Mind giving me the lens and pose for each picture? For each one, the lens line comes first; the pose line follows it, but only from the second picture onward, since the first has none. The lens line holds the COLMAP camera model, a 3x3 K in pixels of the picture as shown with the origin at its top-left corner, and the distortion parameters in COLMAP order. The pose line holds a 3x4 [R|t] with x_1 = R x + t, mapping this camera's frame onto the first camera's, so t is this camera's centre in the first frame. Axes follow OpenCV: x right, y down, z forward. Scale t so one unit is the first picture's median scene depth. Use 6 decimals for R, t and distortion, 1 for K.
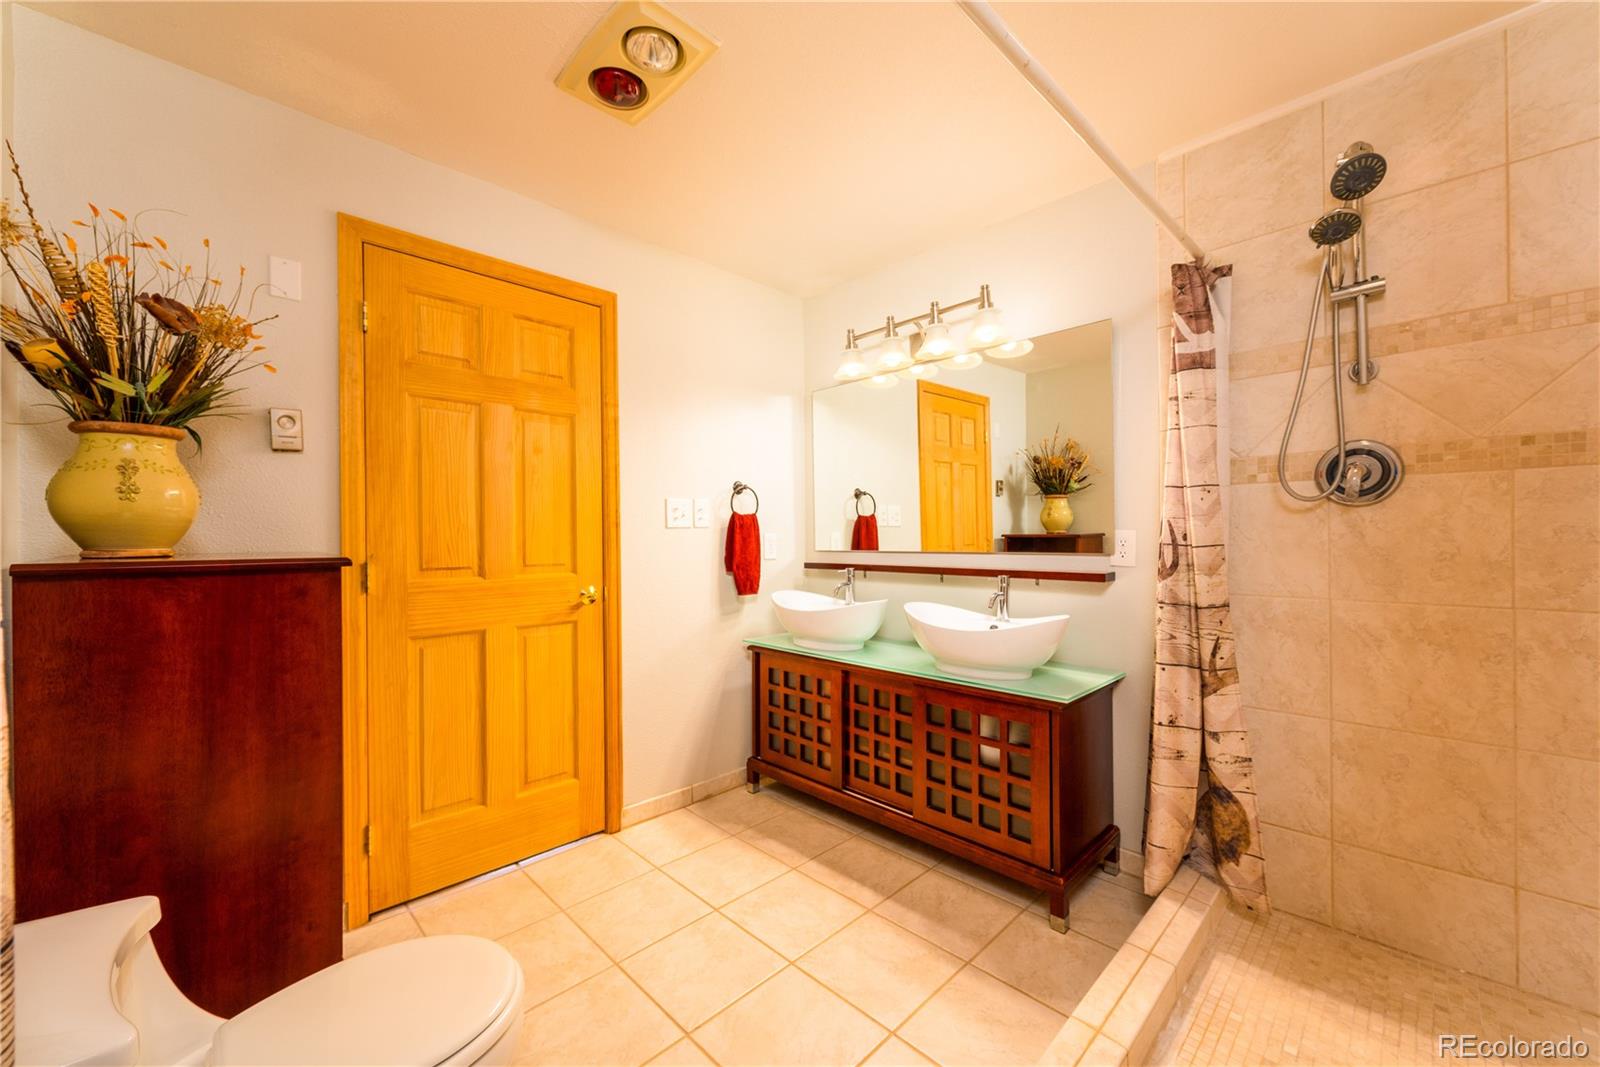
lens RADIAL K [[622.5, 0, 802.9], [0, 622.5, 536.2], [0, 0, 1]] dist [0.006758, -0.002245]
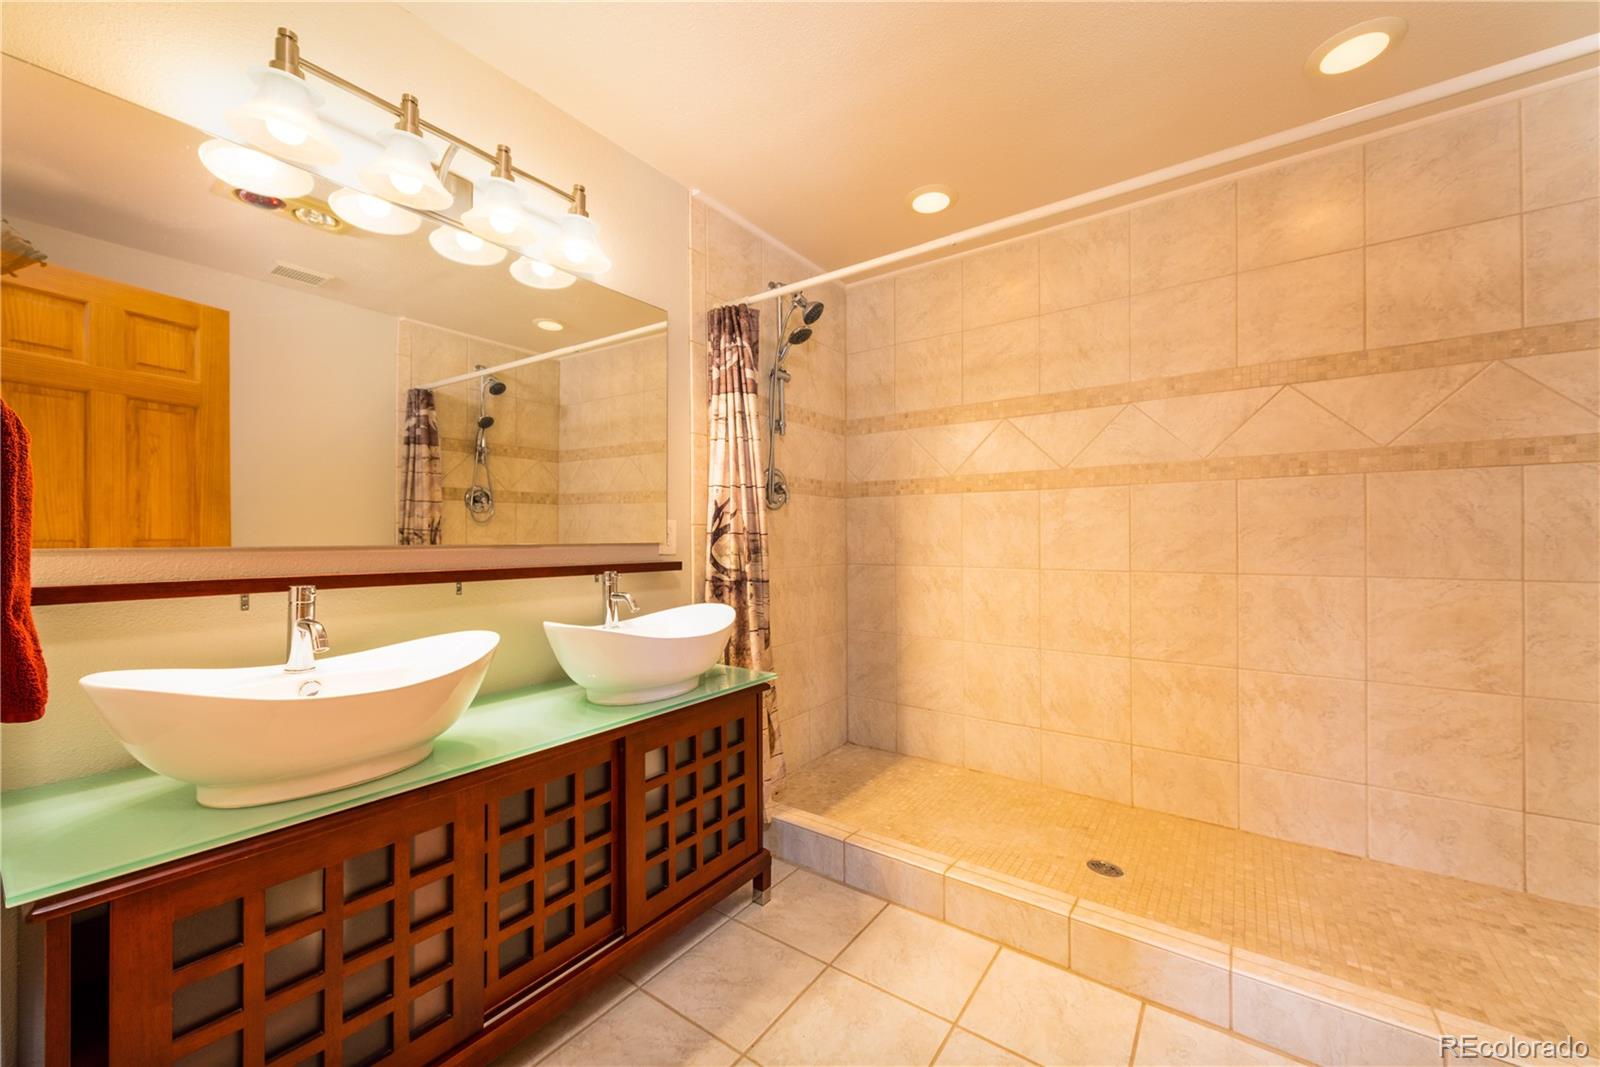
lens RADIAL K [[622.5, 0, 802.5], [0, 622.5, 533.5], [0, 0, 1]] dist [0.006758, -0.002245]
pose [[-0.174894, 0.015751, 0.984461, -0.571756], [0.001555, 0.999875, -0.015721, 0.032123], [-0.984586, -0.001219, -0.174897, 1.020154]]
